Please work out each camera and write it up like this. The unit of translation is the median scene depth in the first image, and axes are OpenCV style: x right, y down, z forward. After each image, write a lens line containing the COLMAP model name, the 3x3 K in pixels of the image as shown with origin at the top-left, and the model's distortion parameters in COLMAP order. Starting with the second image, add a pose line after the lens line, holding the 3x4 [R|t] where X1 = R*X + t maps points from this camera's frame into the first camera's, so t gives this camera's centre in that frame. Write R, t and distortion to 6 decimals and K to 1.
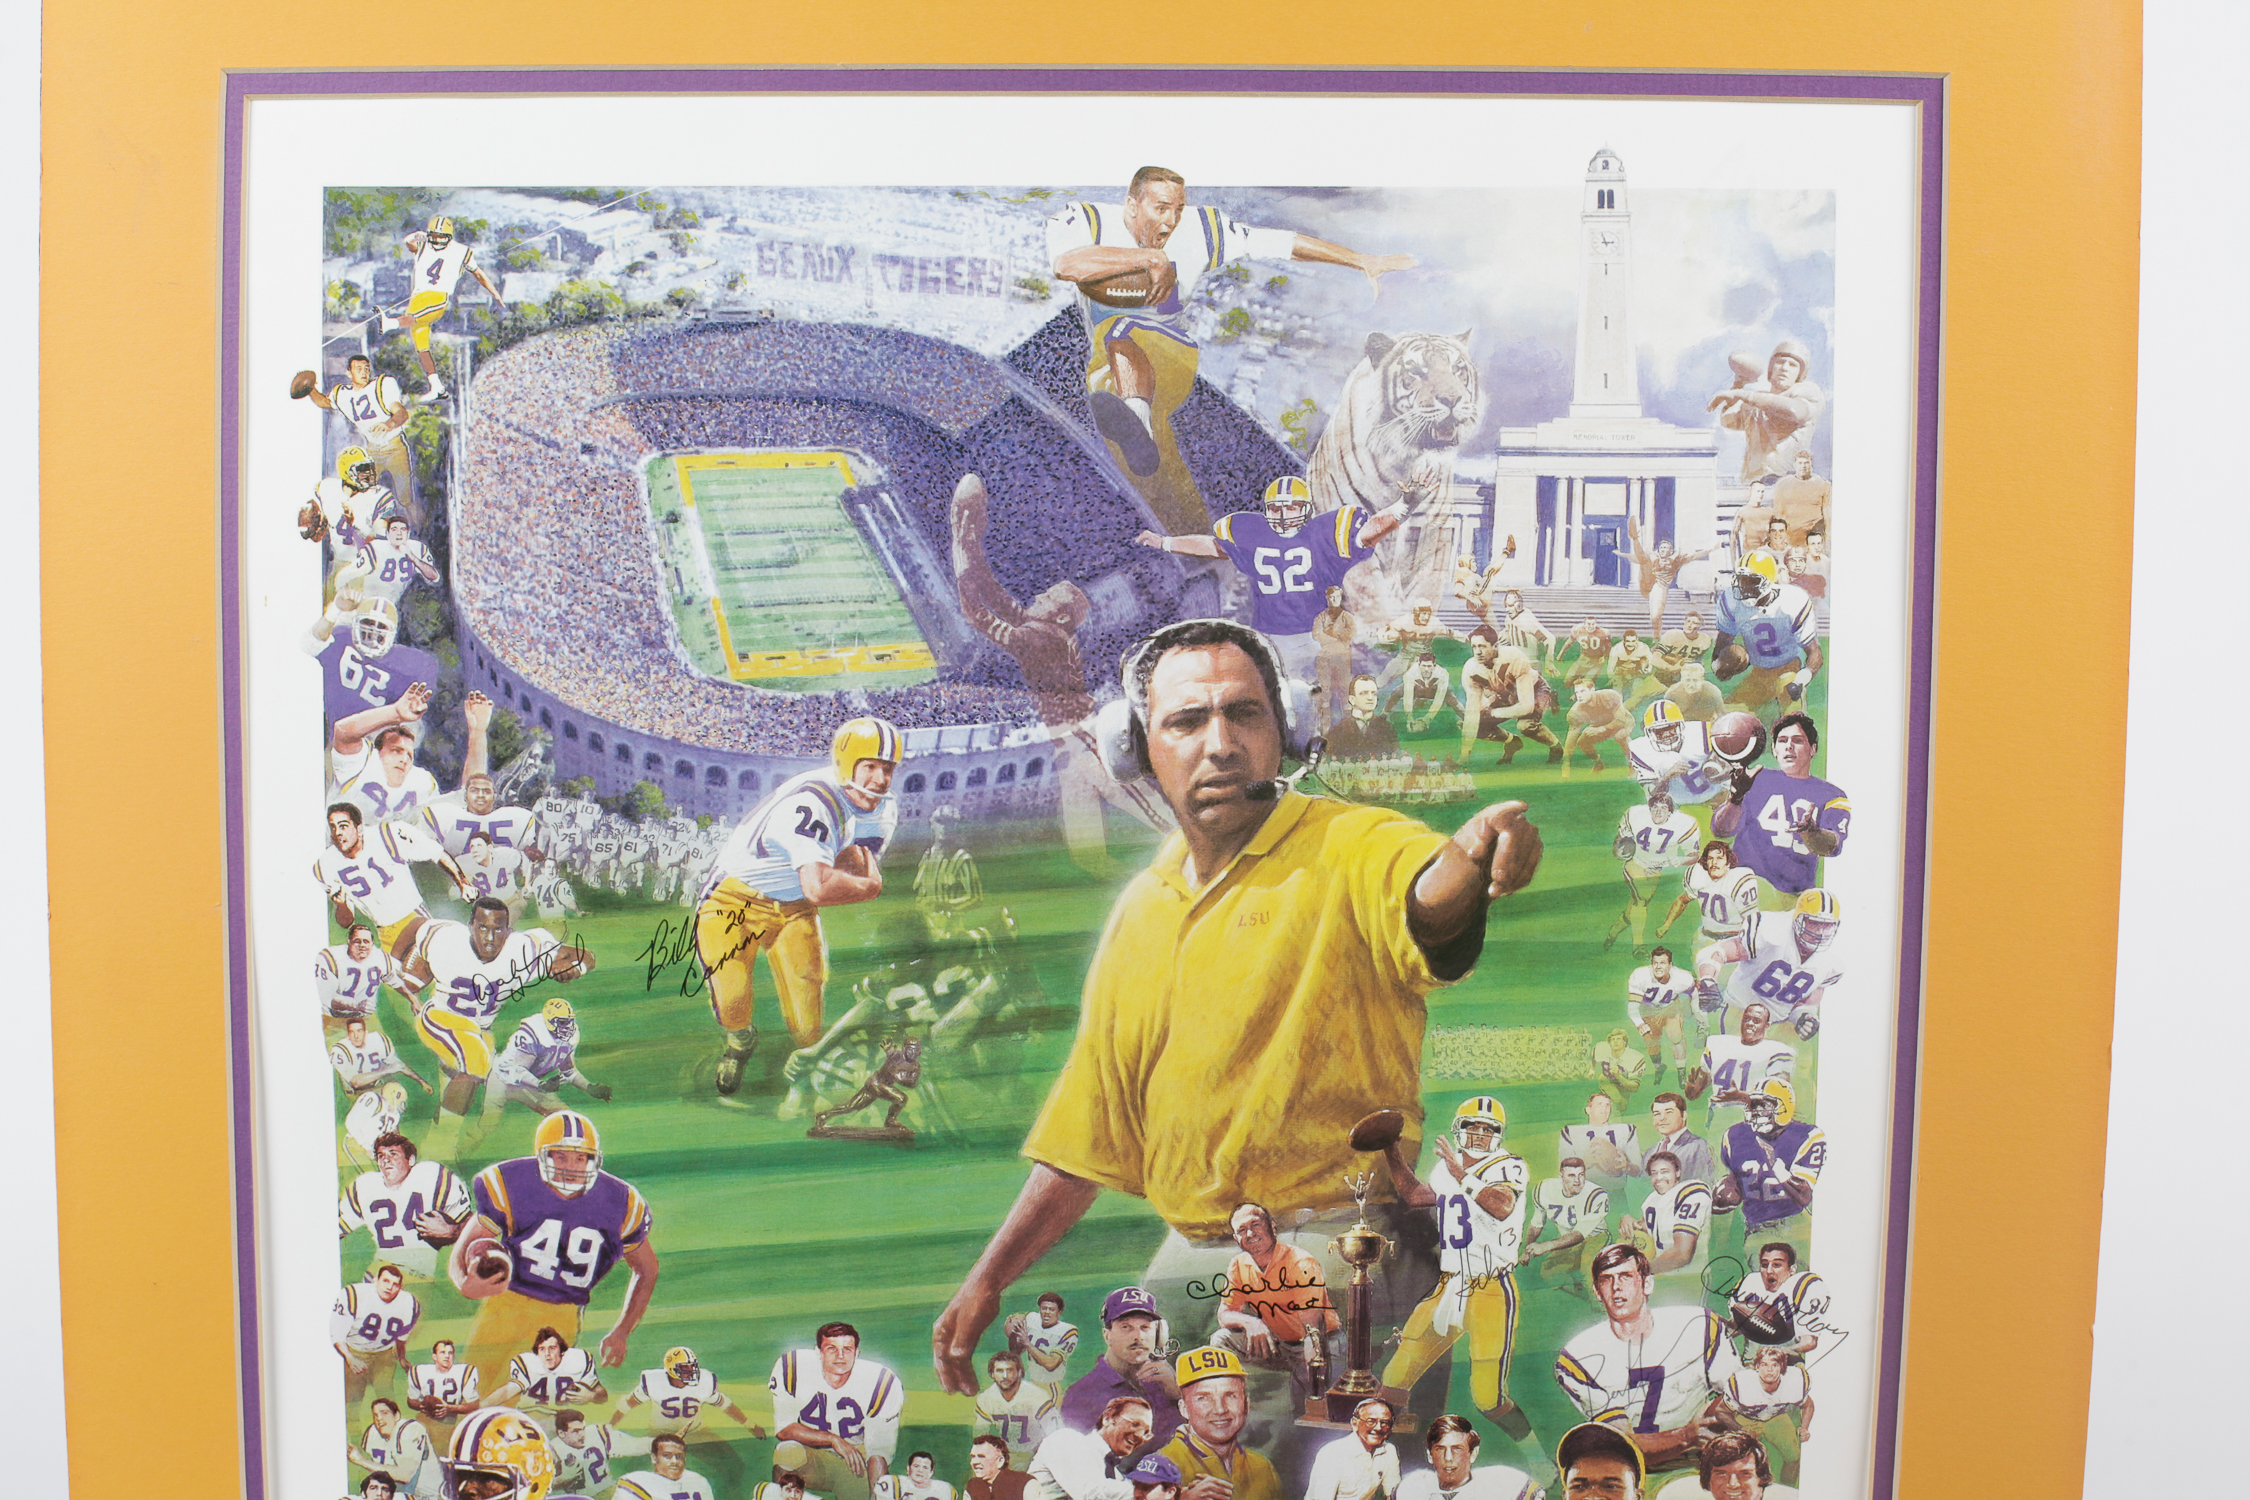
lens RADIAL K [[3387.5, 0, 1120.9], [0, 3387.5, 741.7], [0, 0, 1]] dist [-0.170706, 0.068632]
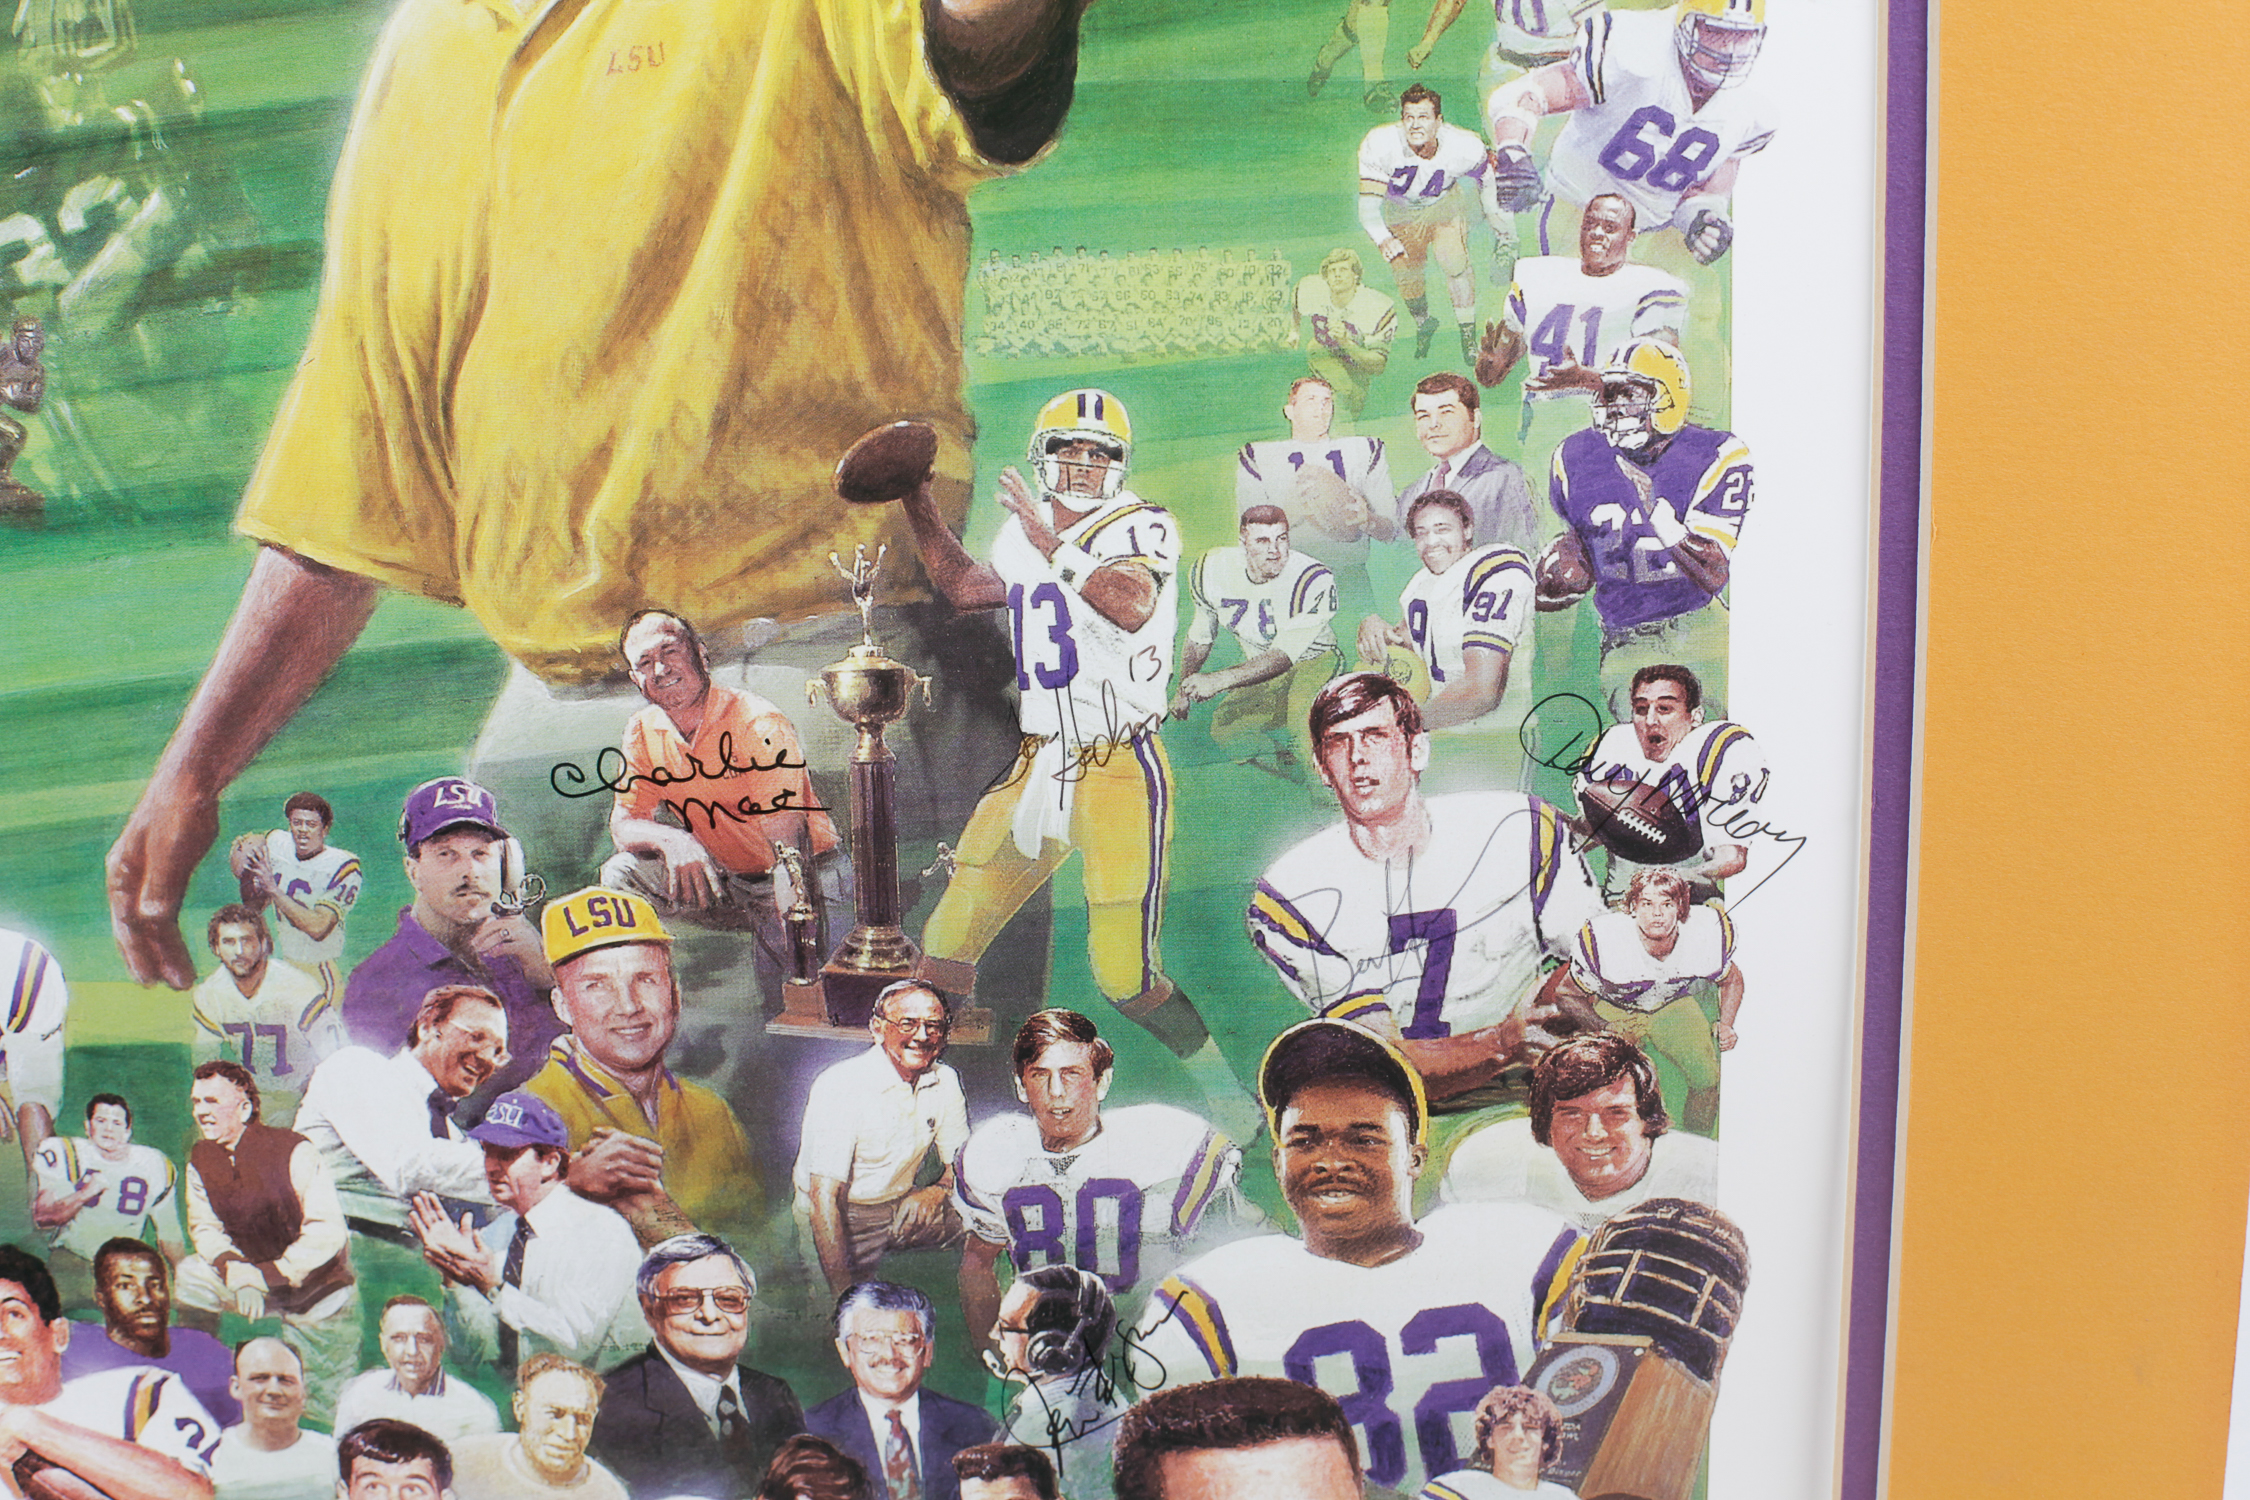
lens RADIAL K [[3470.5, 0, 1125.0], [0, 3470.5, 750.0], [0, 0, 1]] dist [-0.203899, 0.112626]
pose [[0.999617, -0.021551, -0.017349, 0.120214], [0.022804, 0.996879, 0.075581, 0.119174], [0.015666, -0.075948, 0.996989, 0.460454]]
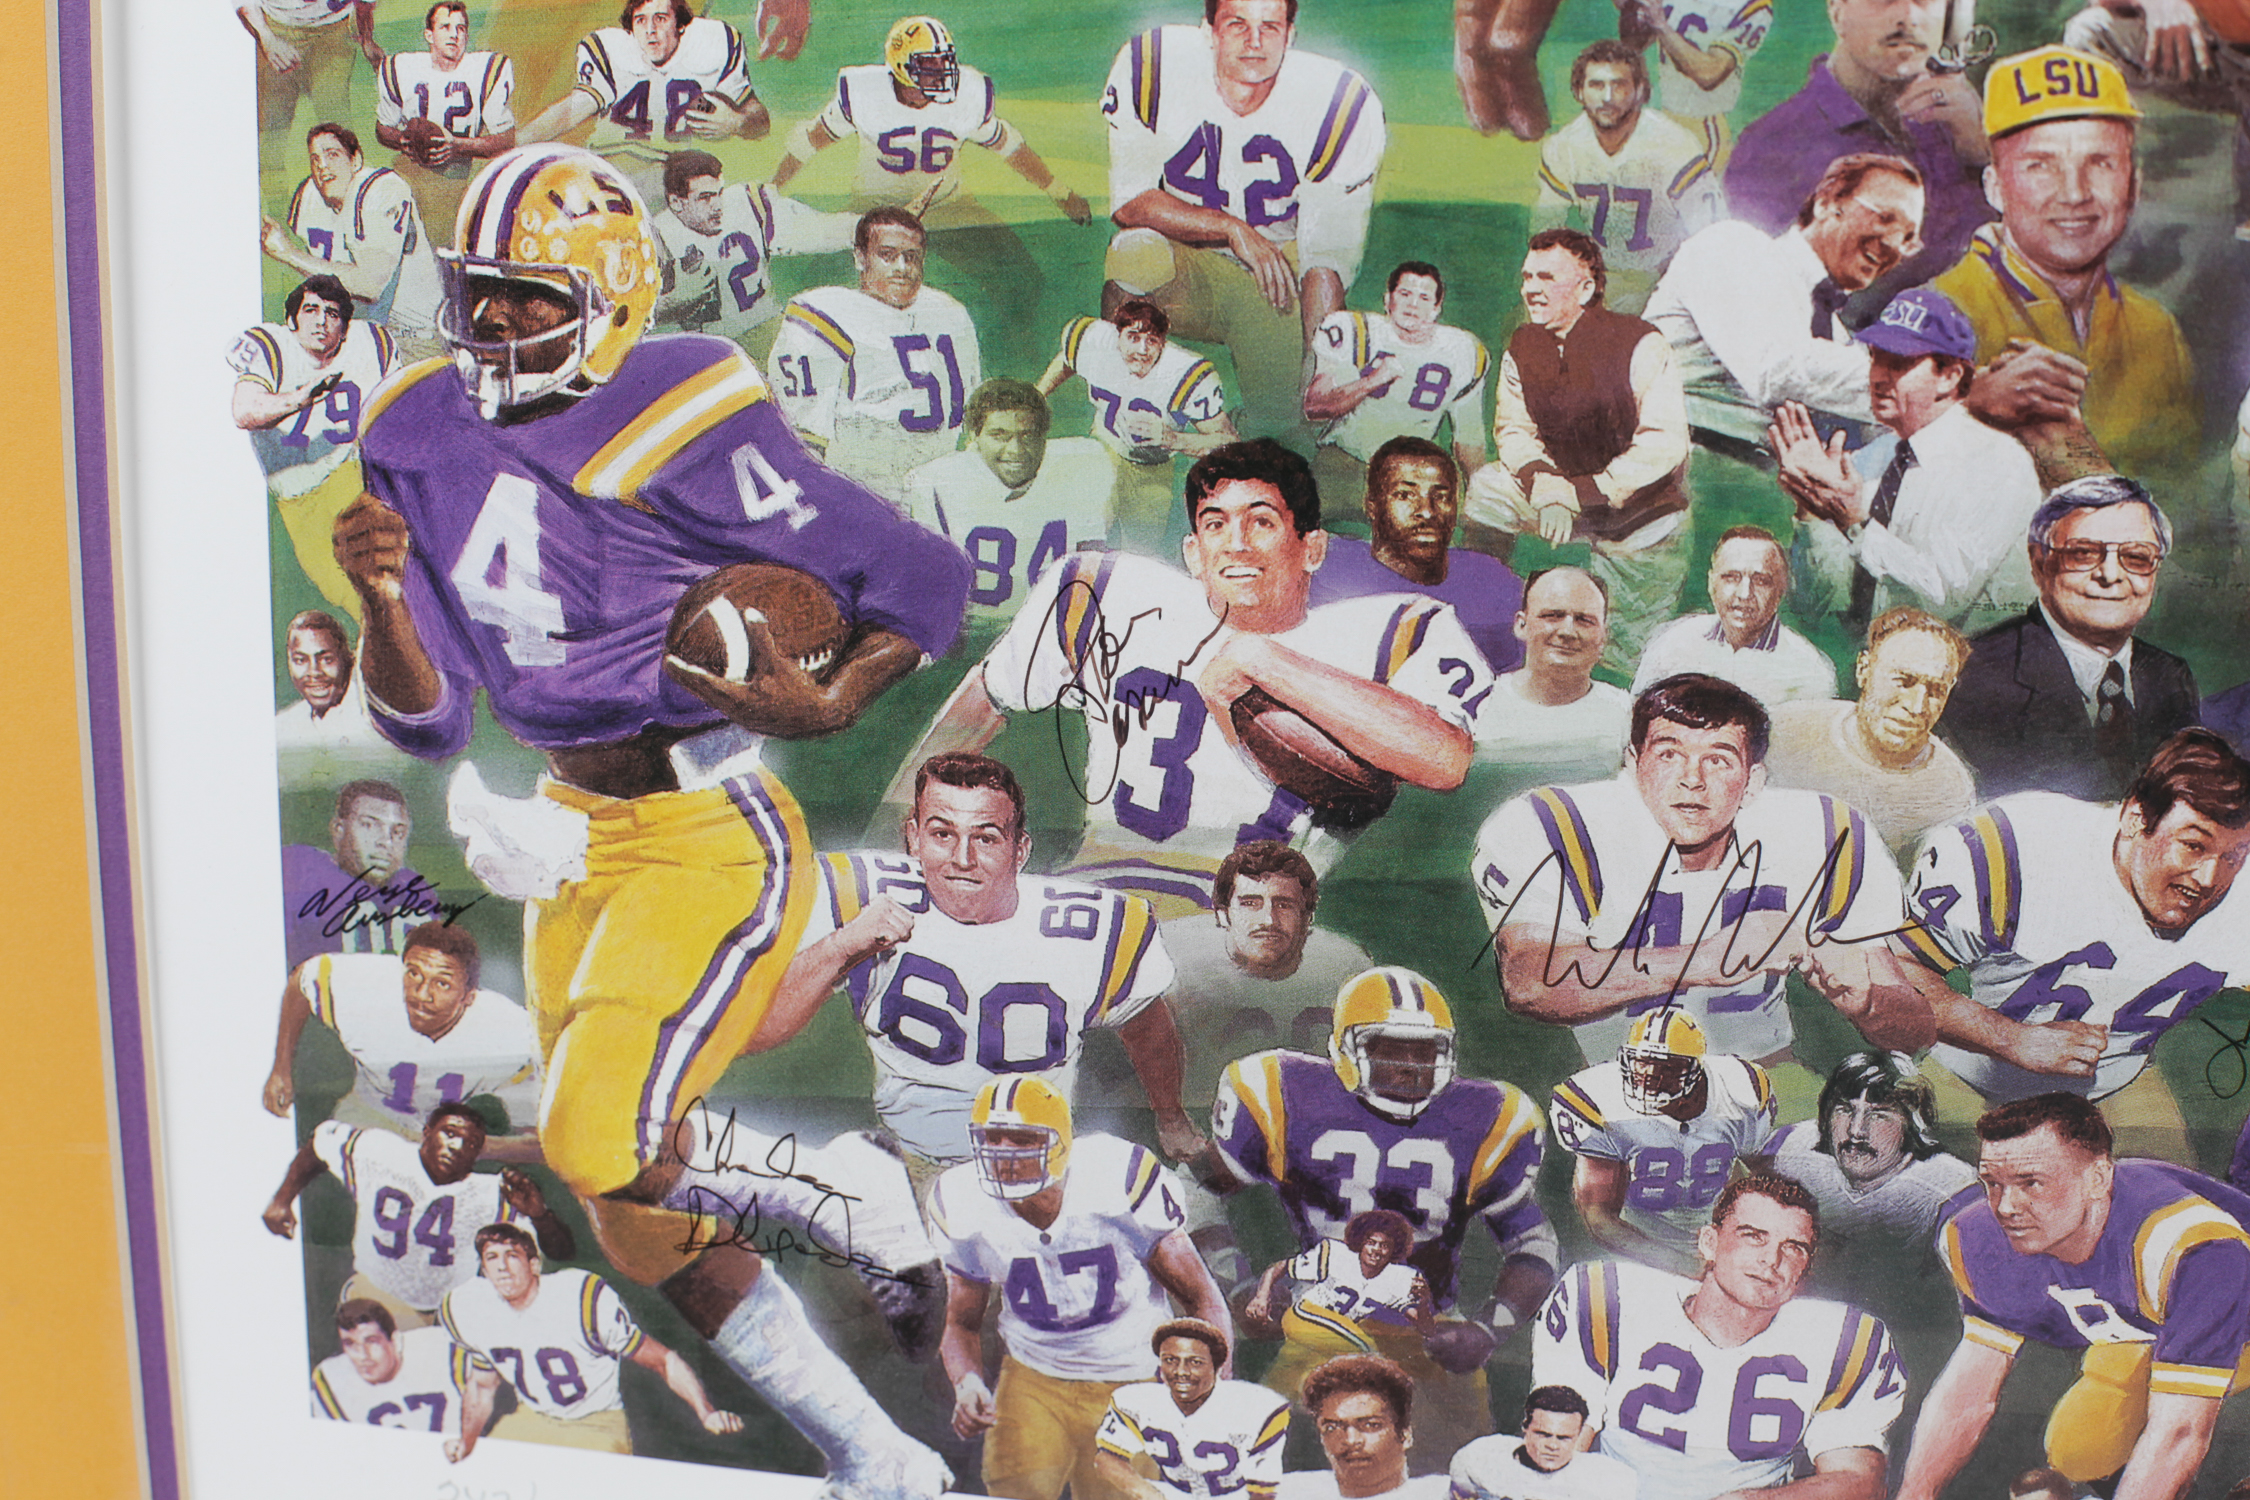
lens RADIAL K [[3527.4, 0, 1125.0], [0, 3527.4, 750.0], [0, 0, 1]] dist [-0.211541, 0.062416]
pose [[0.985834, 0.069134, -0.152814, -0.020672], [-0.039835, 0.981538, 0.187071, 0.191941], [0.162925, -0.178333, 0.970388, 0.517995]]
